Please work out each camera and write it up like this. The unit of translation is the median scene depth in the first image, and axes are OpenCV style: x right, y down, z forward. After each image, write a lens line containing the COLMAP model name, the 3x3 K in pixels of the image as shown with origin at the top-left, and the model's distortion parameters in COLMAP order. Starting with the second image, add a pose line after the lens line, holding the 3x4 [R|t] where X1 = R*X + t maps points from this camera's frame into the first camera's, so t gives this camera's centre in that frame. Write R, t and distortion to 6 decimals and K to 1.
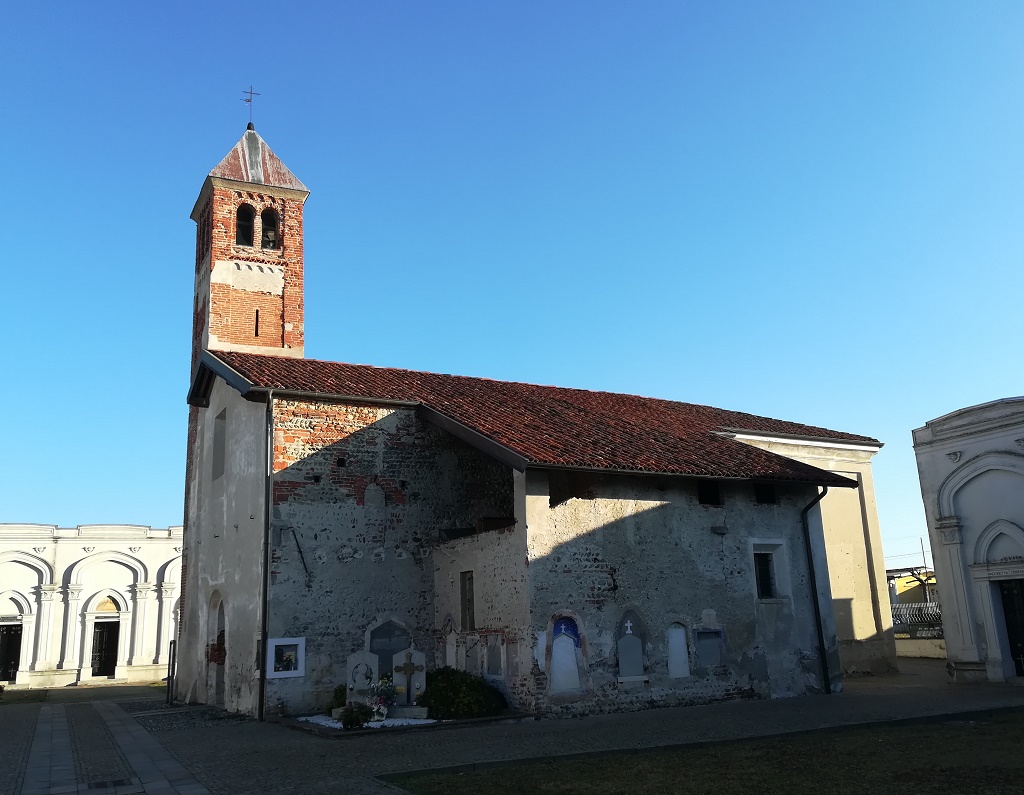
lens RADIAL K [[881.2, 0, 512.0], [0, 881.2, 397.5], [0, 0, 1]] dist [0.060957, -0.005709]
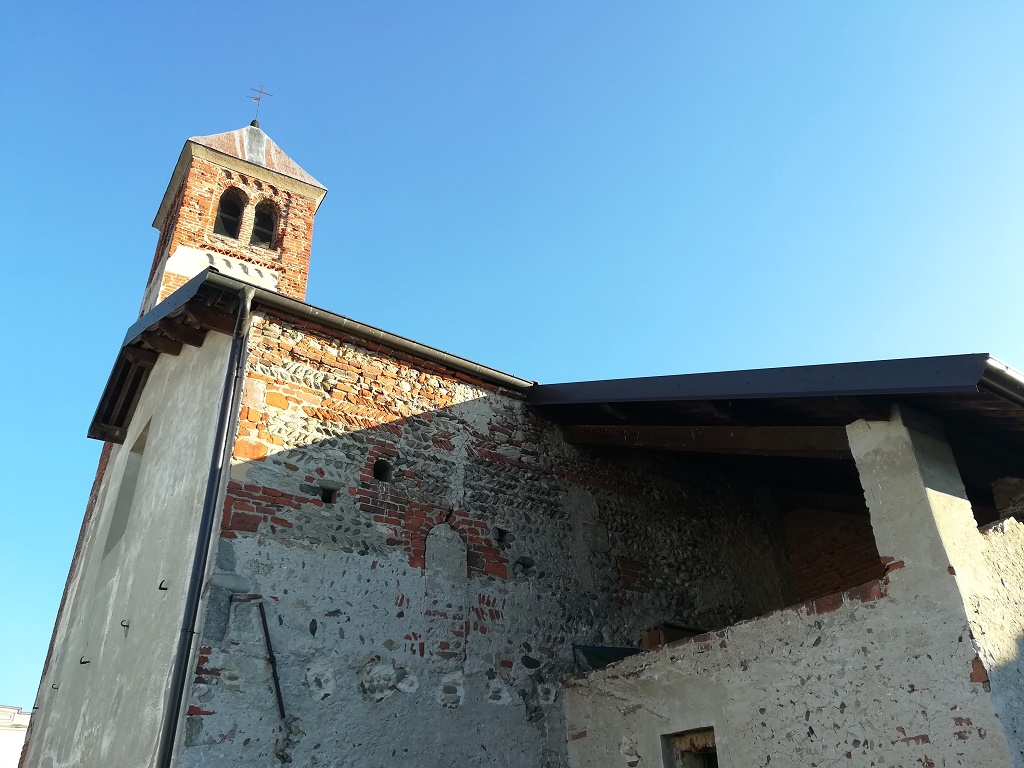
lens RADIAL K [[796.8, 0, 506.3], [0, 796.8, 371.2], [0, 0, 1]] dist [0.082150, -0.112120]
pose [[0.997008, 0.055802, 0.053489, -0.151361], [-0.036551, 0.950075, -0.309874, 0.148998], [-0.068111, 0.306992, 0.949272, 0.574788]]
